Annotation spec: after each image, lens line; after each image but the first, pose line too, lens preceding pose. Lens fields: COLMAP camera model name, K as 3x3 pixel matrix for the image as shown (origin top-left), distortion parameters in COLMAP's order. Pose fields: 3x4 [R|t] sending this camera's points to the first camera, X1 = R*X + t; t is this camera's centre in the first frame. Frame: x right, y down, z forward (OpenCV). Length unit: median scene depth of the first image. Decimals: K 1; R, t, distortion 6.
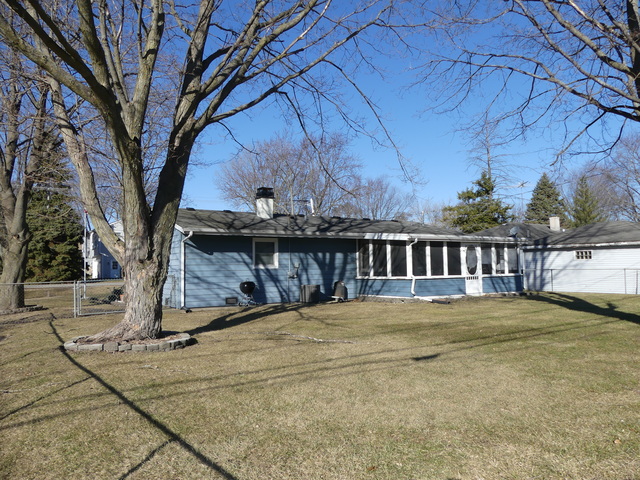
lens RADIAL K [[485.3, 0, 320.0], [0, 485.3, 240.0], [0, 0, 1]] dist [0.005934, 0.005956]
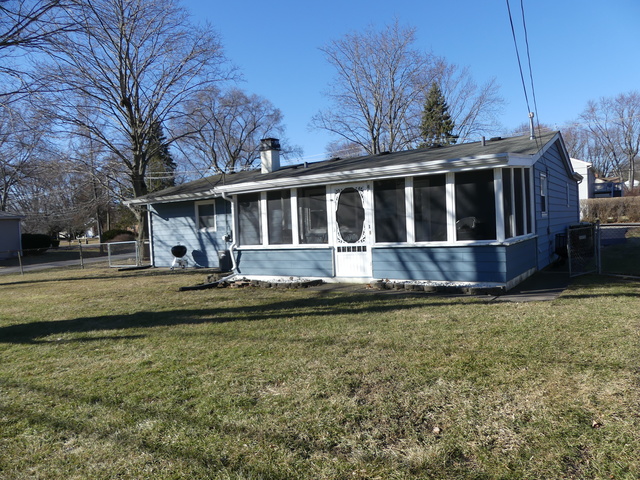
lens RADIAL K [[485.3, 0, 320.0], [0, 485.3, 240.0], [0, 0, 1]] dist [0.005934, 0.005956]
pose [[0.387334, 0.027935, -0.921516, 0.828998], [0.102470, 0.992043, 0.073143, 0.025890], [0.916227, -0.122759, 0.381389, 0.787773]]
